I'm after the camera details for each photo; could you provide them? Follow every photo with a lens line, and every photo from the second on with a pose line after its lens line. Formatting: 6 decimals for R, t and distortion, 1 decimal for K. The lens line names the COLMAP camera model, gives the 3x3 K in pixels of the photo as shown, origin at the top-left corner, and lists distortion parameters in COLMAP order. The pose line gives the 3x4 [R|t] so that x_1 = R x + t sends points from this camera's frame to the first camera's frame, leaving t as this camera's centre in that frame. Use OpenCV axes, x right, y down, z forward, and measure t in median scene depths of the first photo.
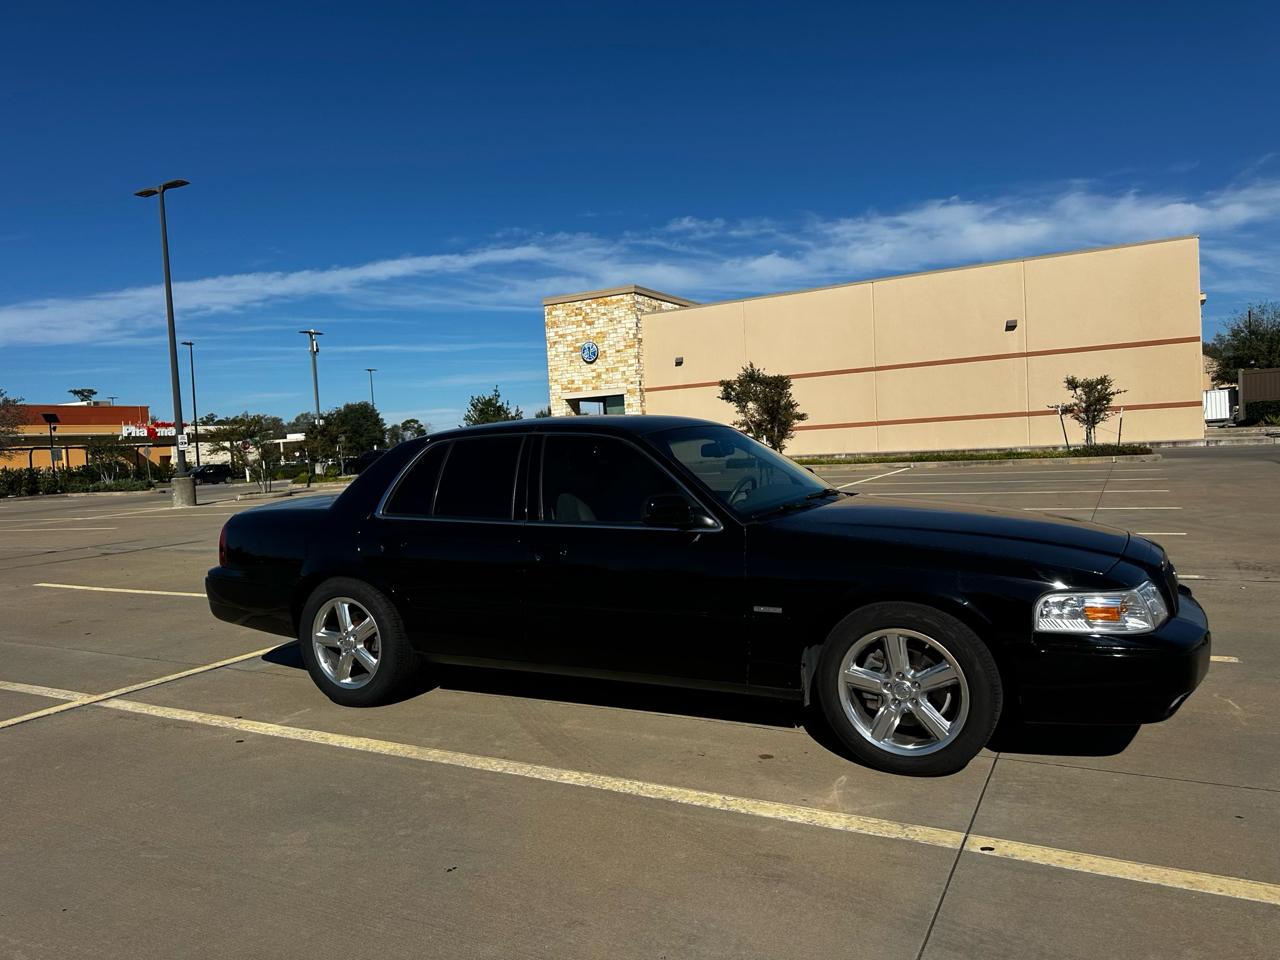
lens RADIAL K [[888.3, 0, 642.4], [0, 888.3, 498.4], [0, 0, 1]] dist [0.074269, -0.093477]
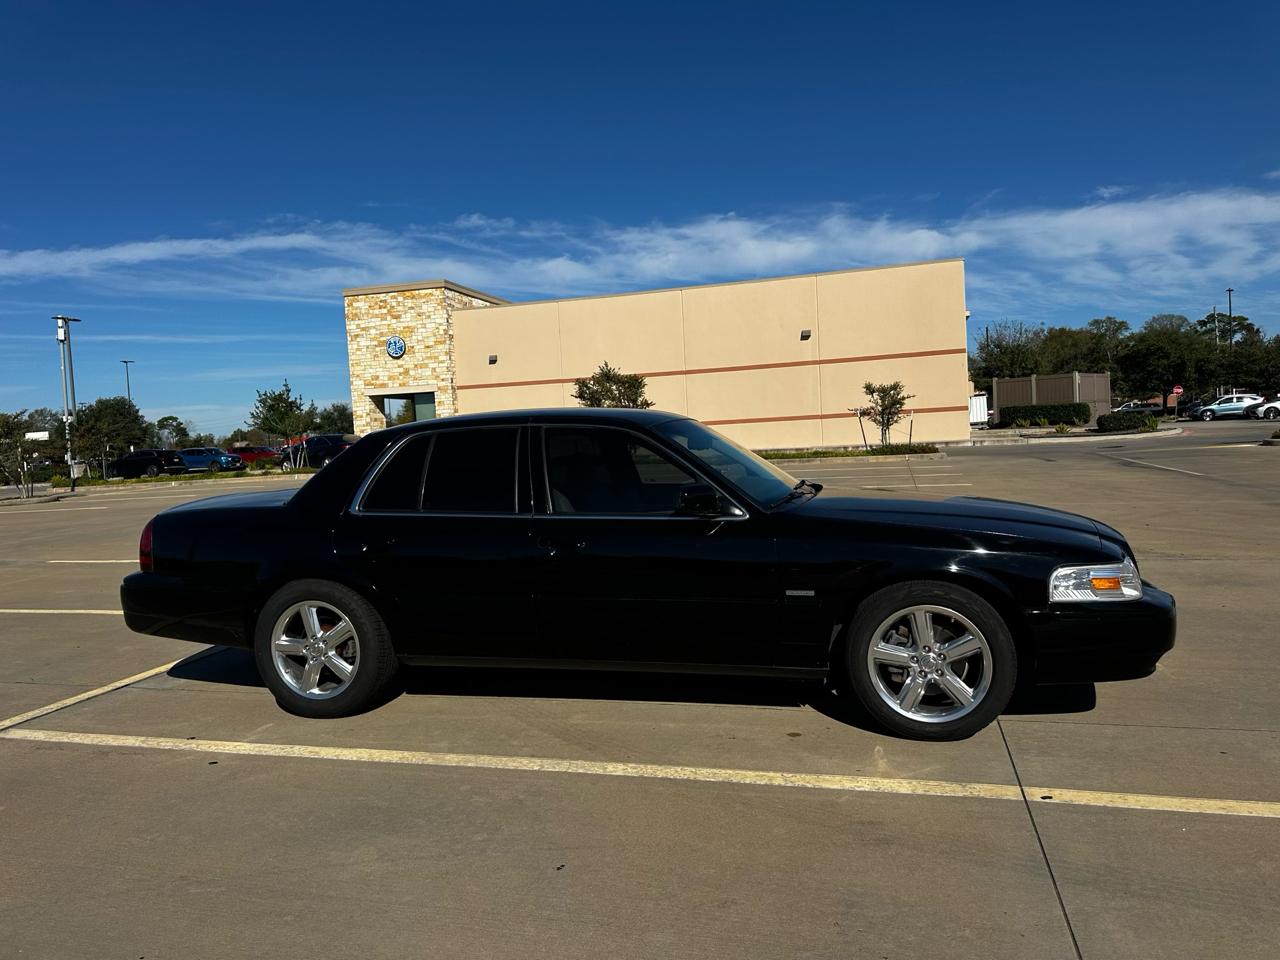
lens RADIAL K [[888.3, 0, 645.1], [0, 888.3, 486.9], [0, 0, 1]] dist [0.074269, -0.093477]
pose [[0.973749, -0.009350, 0.227431, -0.184670], [0.012245, 0.999861, -0.011323, 0.006497], [-0.227294, 0.013811, 0.973728, 0.013230]]
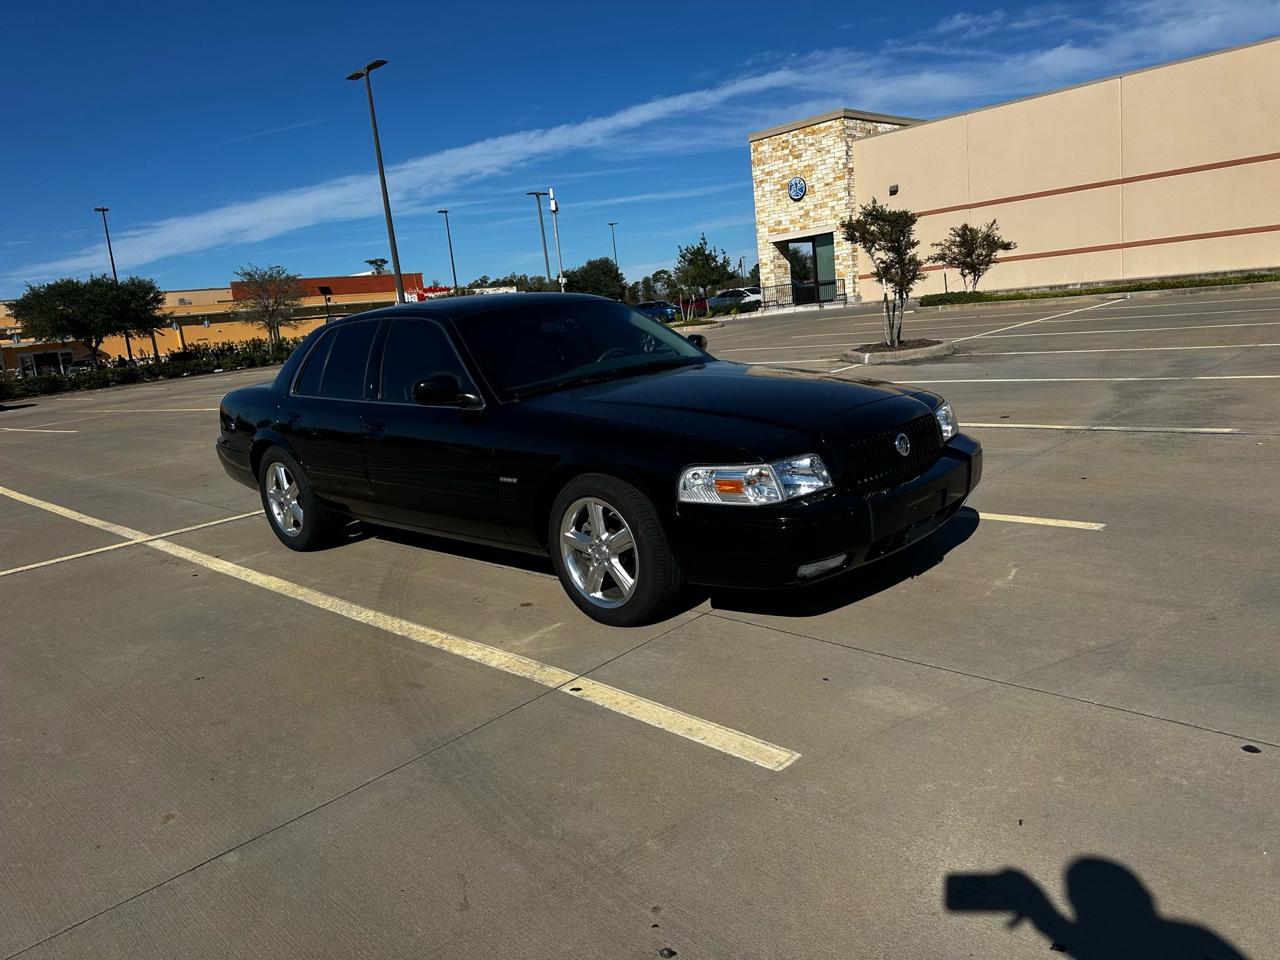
lens RADIAL K [[888.3, 0, 629.5], [0, 888.3, 479.2], [0, 0, 1]] dist [0.074269, -0.093477]
pose [[0.959463, 0.004248, -0.281802, 0.405867], [0.037650, 0.988992, 0.143098, -0.018948], [0.279307, -0.147907, 0.948742, -0.010577]]
